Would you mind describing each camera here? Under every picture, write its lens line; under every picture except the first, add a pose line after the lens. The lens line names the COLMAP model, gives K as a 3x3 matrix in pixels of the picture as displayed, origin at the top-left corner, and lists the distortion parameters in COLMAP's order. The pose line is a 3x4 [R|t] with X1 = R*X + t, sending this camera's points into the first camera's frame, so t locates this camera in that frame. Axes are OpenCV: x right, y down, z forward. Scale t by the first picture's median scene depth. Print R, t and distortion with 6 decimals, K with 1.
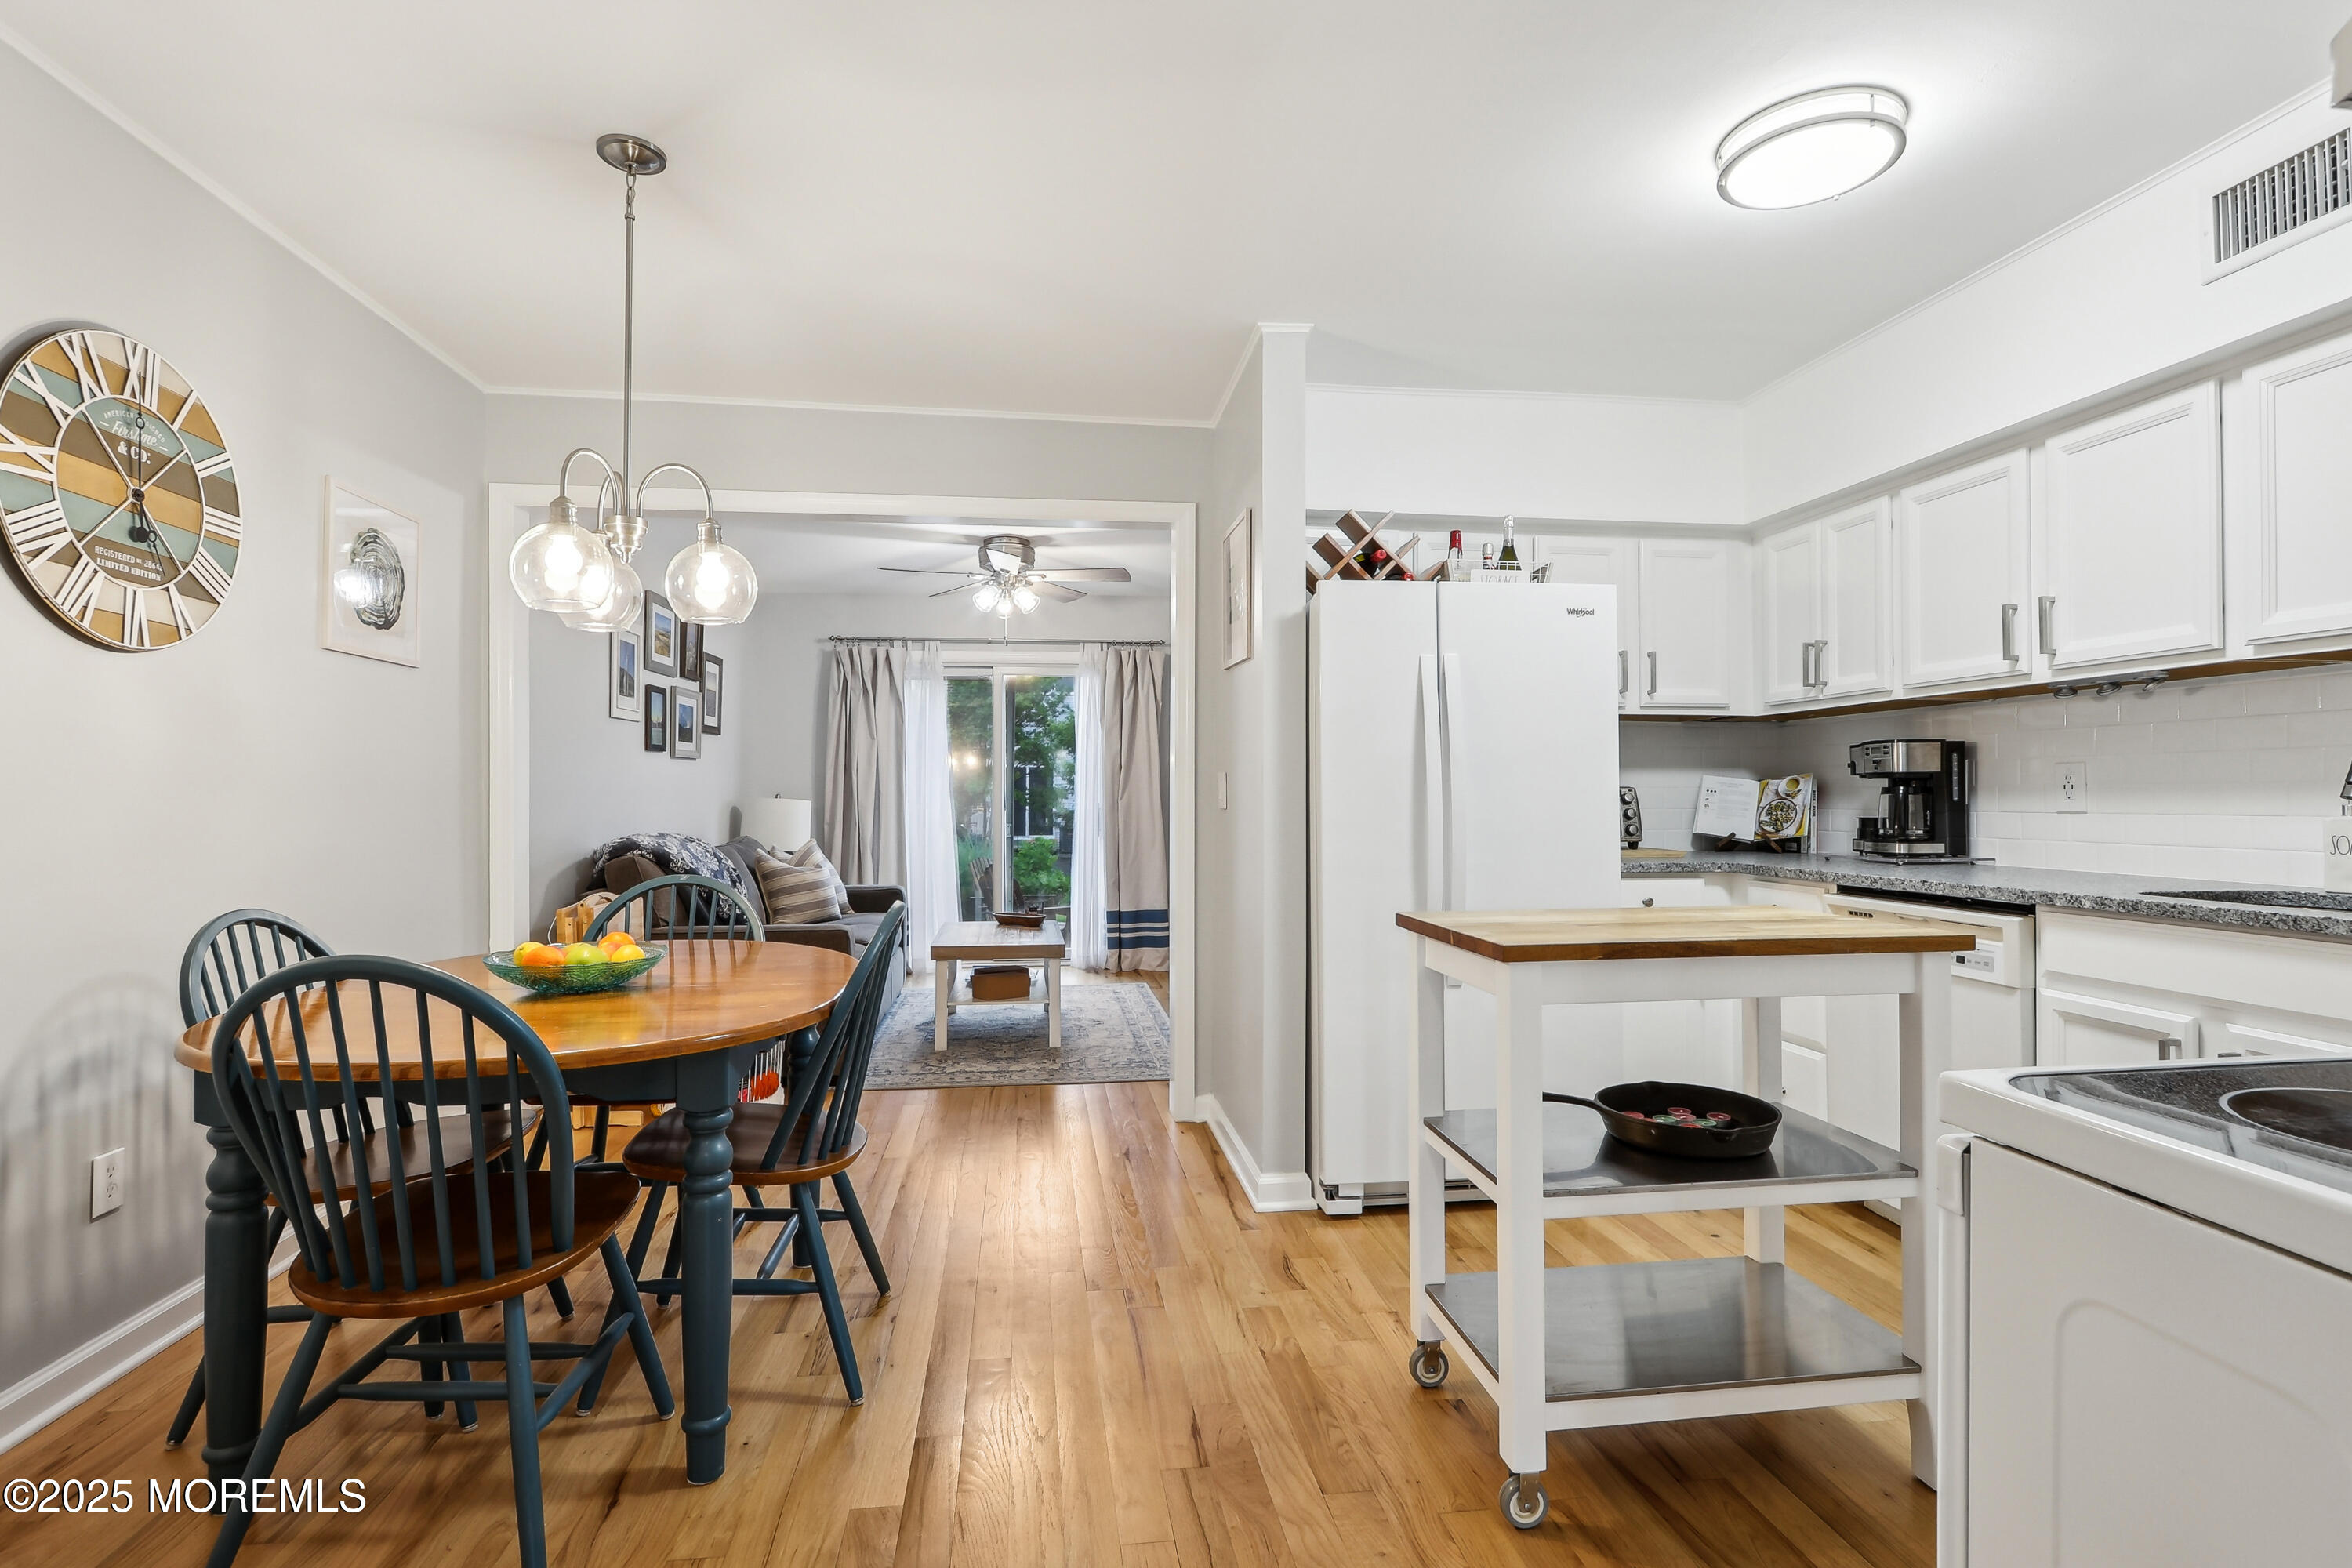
lens RADIAL K [[1116.4, 0, 1159.3], [0, 1116.4, 787.8], [0, 0, 1]] dist [-0.017536, -0.000334]
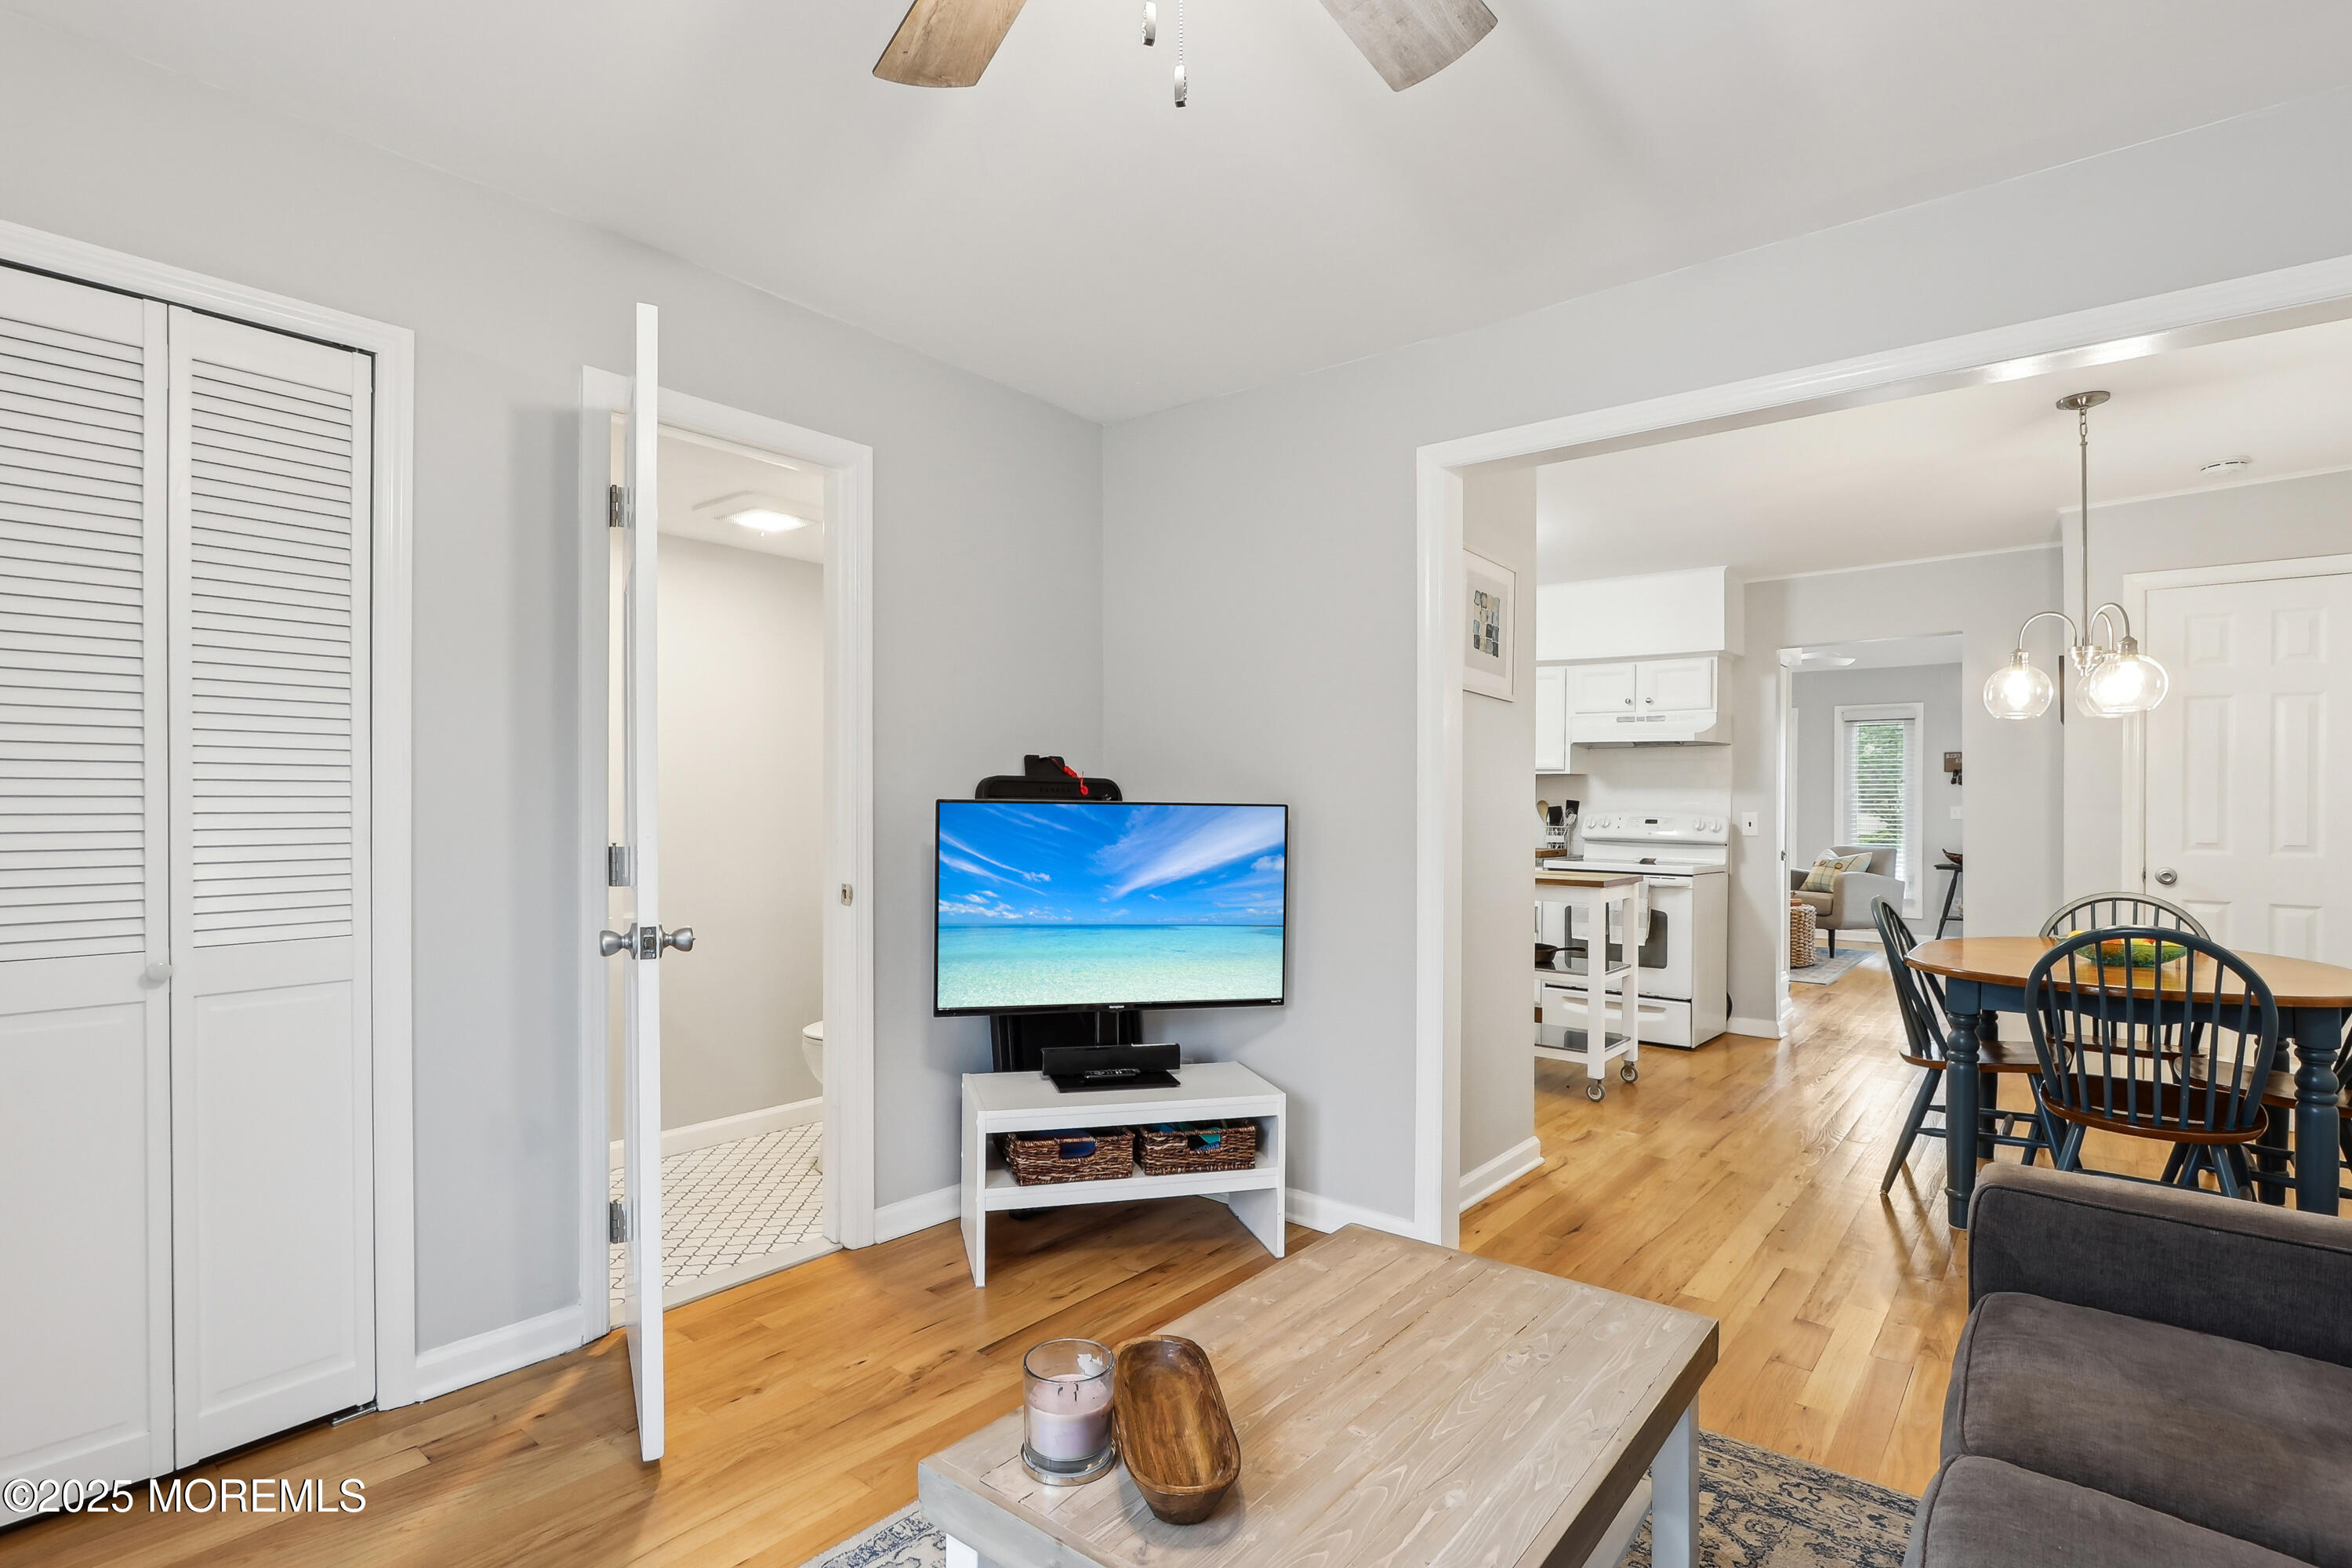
lens RADIAL K [[1115.2, 0, 1173.9], [0, 1115.2, 796.3], [0, 0, 1]] dist [-0.014185, -0.000981]
pose [[-0.685444, 0.001722, 0.728123, -0.498788], [-0.011667, 0.999843, -0.013347, -0.005308], [-0.728032, -0.017644, -0.685316, 2.014268]]
